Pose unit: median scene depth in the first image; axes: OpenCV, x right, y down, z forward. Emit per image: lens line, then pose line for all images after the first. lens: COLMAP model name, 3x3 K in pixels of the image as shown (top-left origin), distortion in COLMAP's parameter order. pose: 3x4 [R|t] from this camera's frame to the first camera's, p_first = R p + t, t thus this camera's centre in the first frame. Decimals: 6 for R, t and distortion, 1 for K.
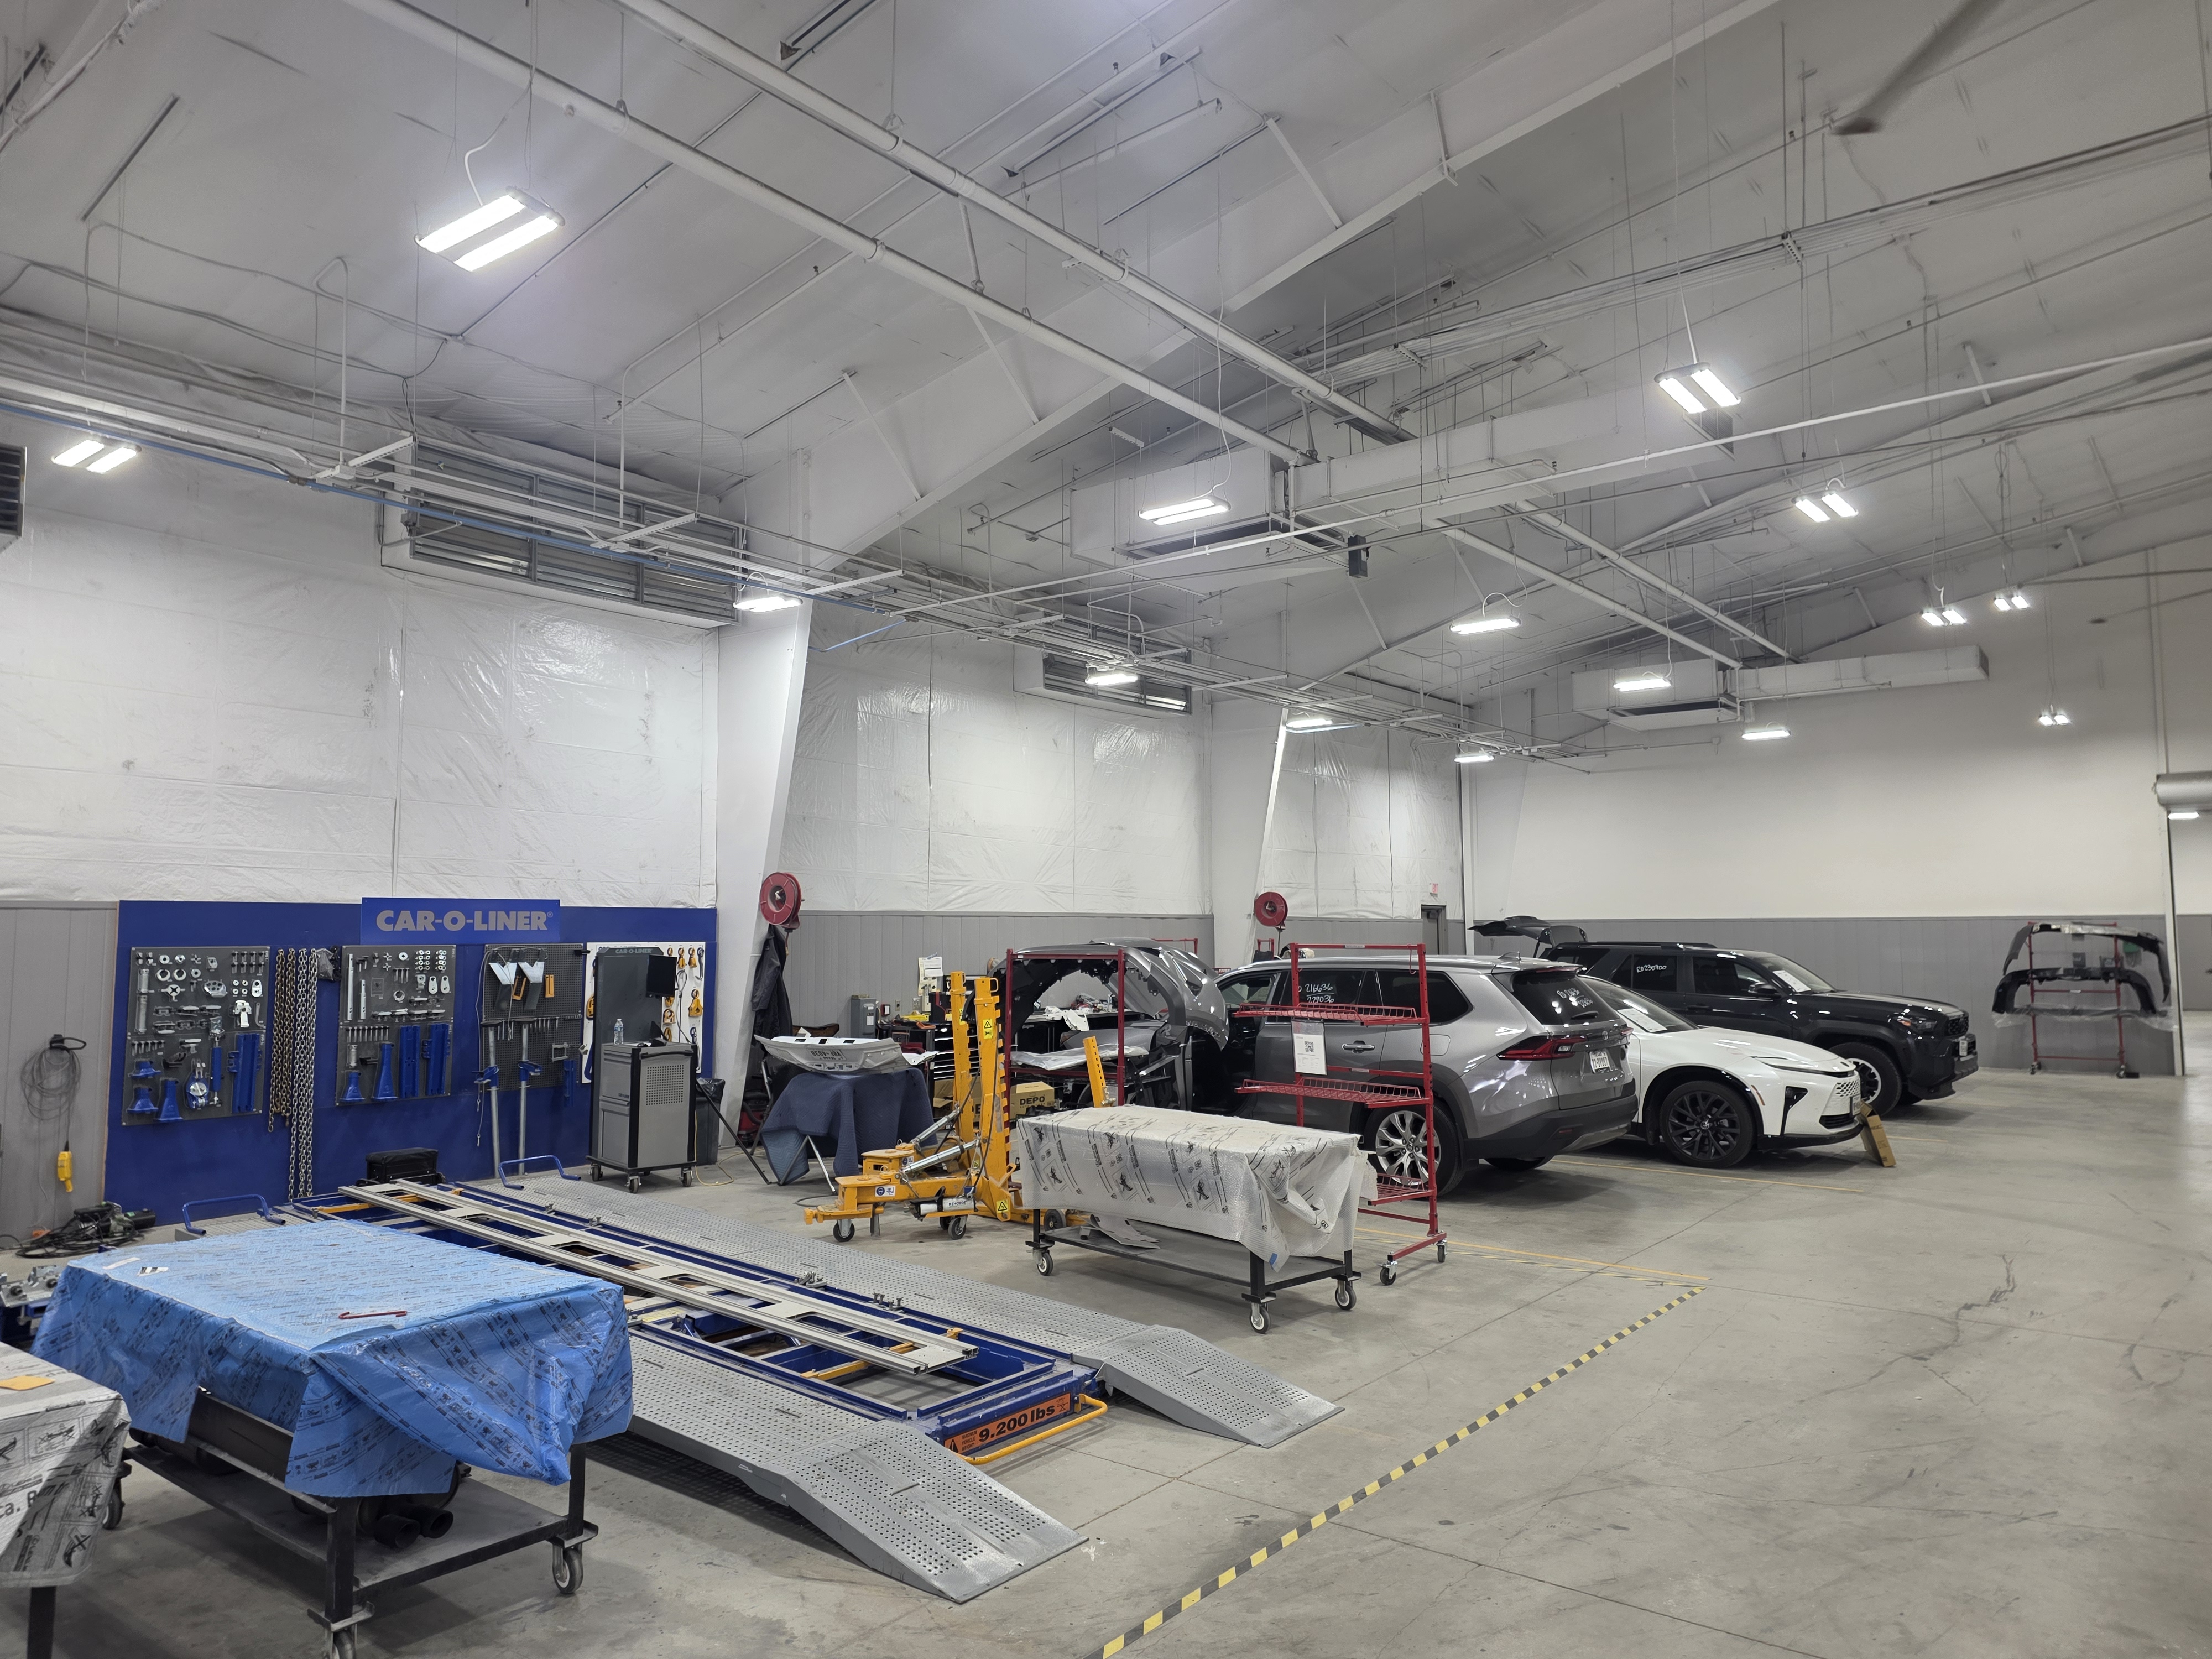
lens RADIAL K [[1463.8, 0, 1106.0], [0, 1463.8, 829.5], [0, 0, 1]] dist [-0.004850, -0.003916]
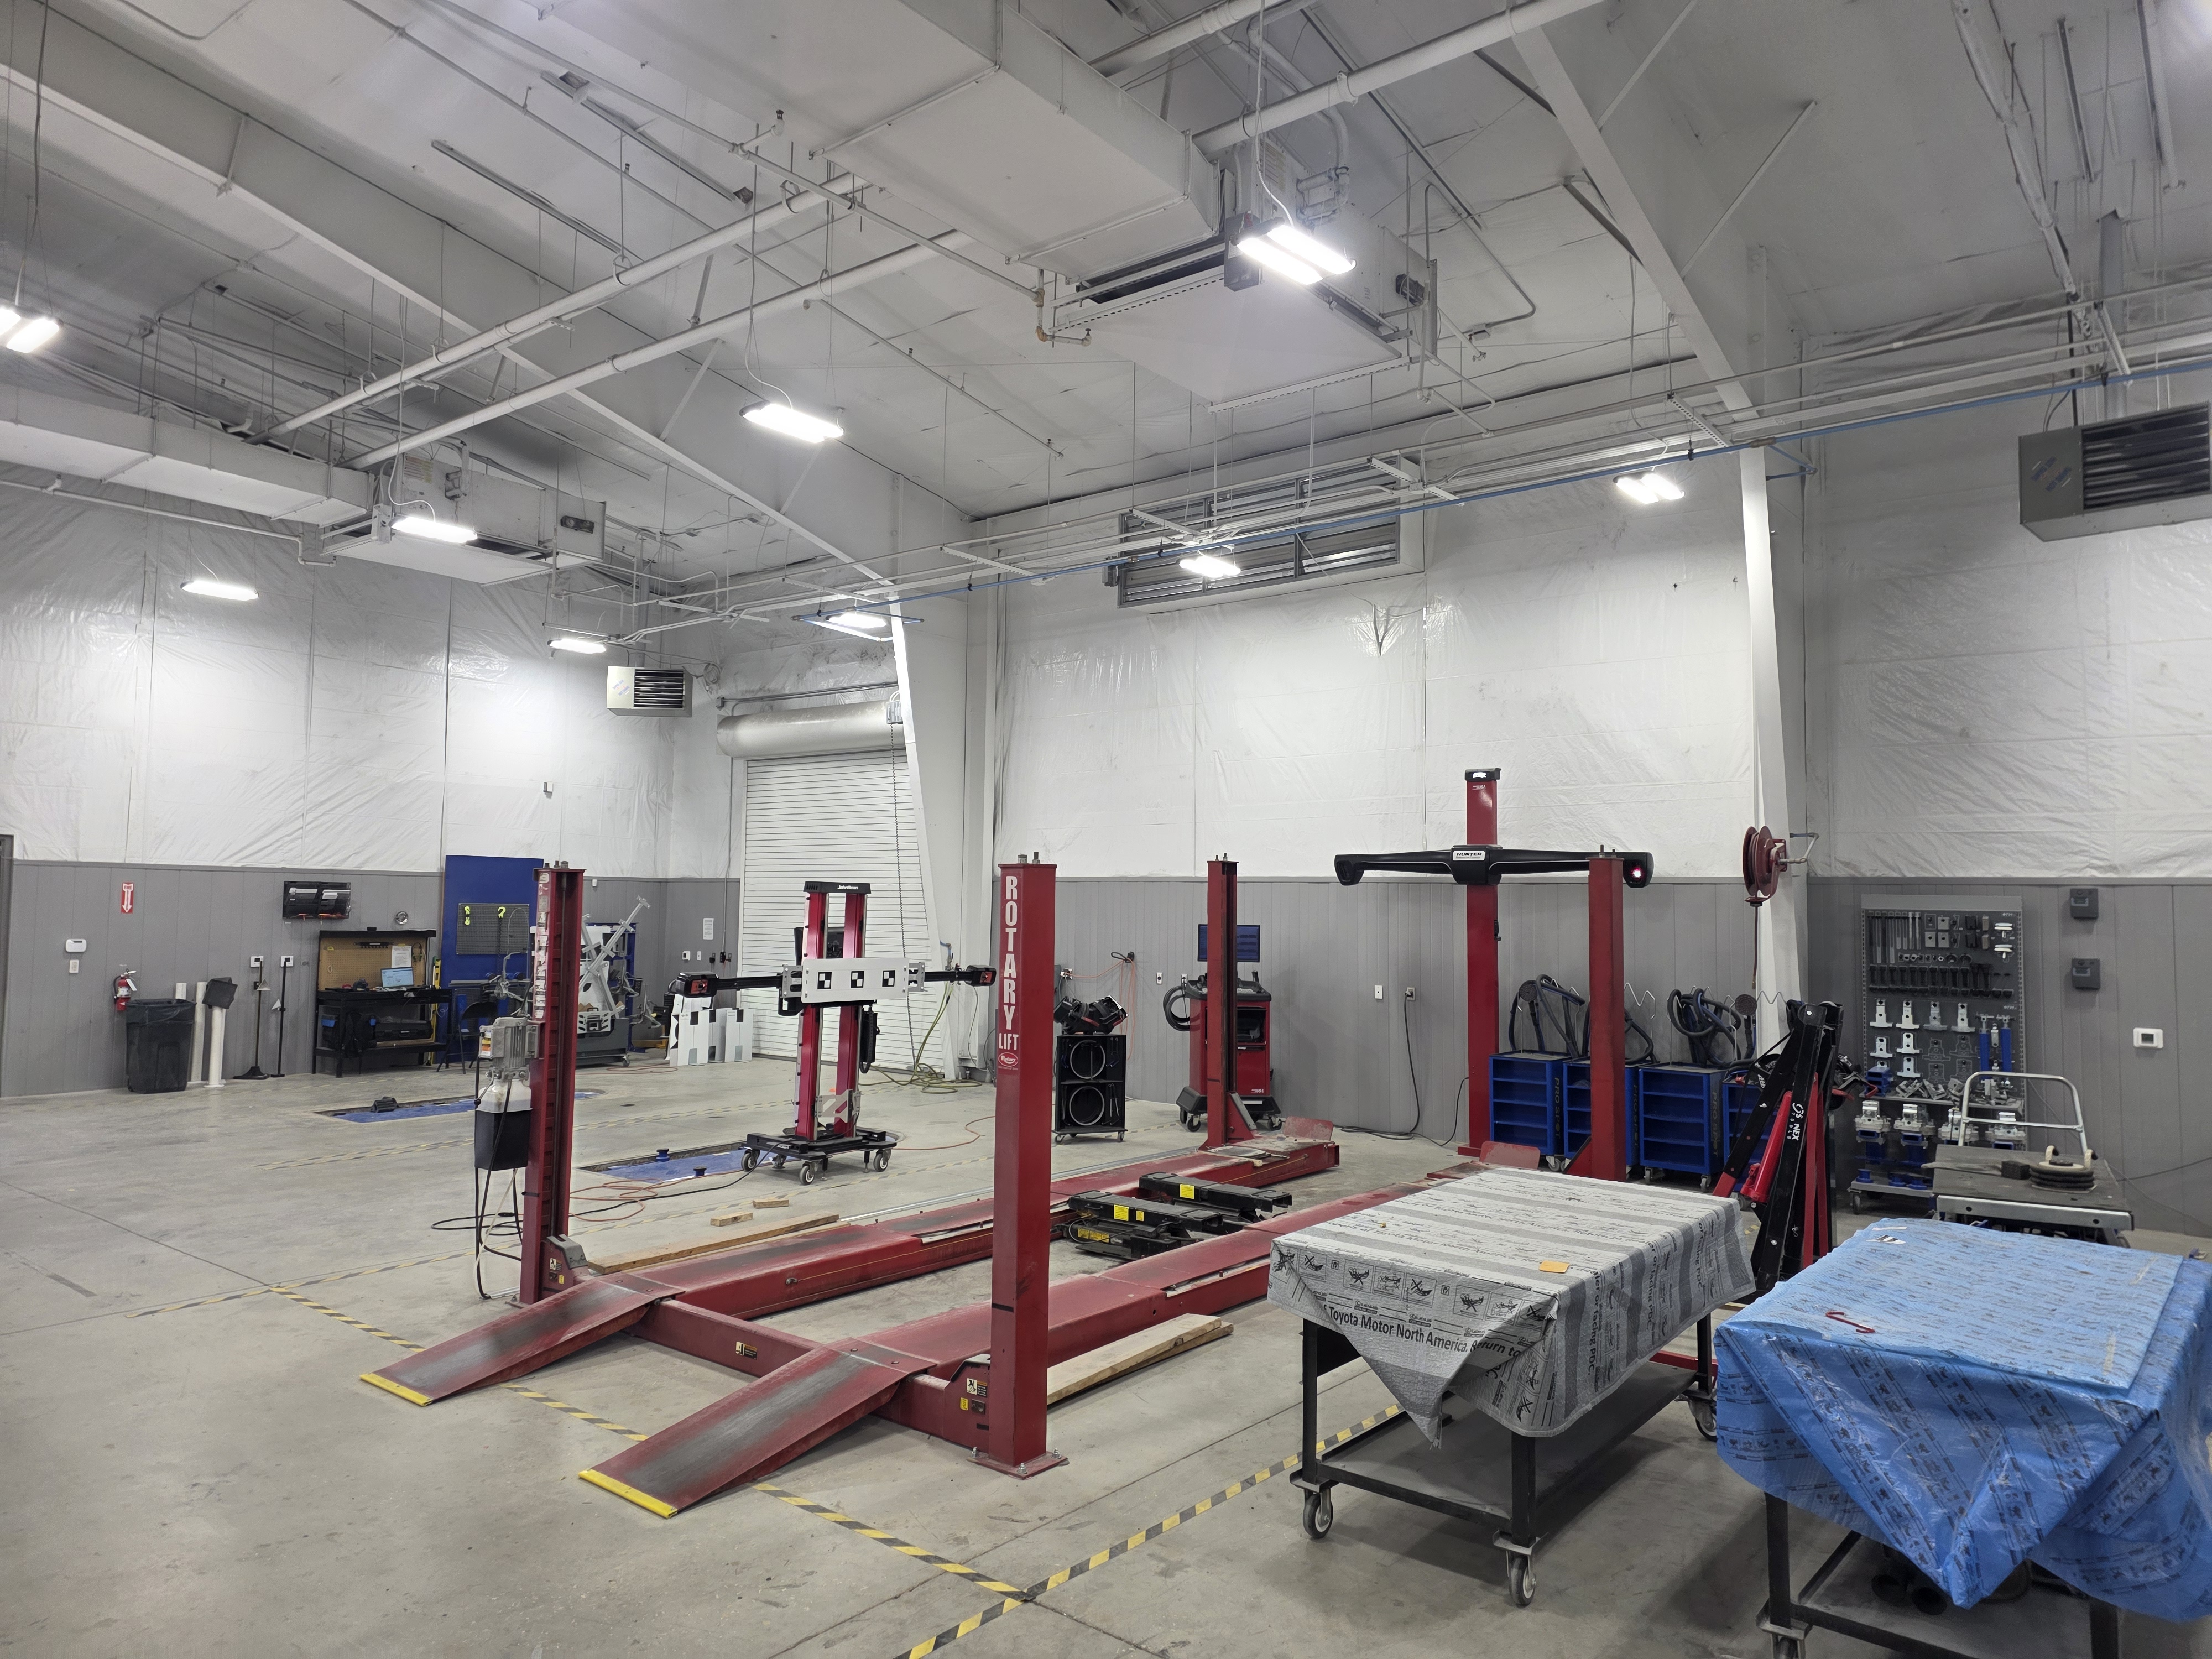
lens RADIAL K [[1465.0, 0, 1147.5], [0, 1465.0, 814.4], [0, 0, 1]] dist [0.109107, -0.107220]
pose [[-0.009913, -0.054997, -0.998437, 0.471797], [0.059857, 0.996663, -0.055494, 0.041259], [0.998158, -0.060313, -0.006588, 0.600216]]
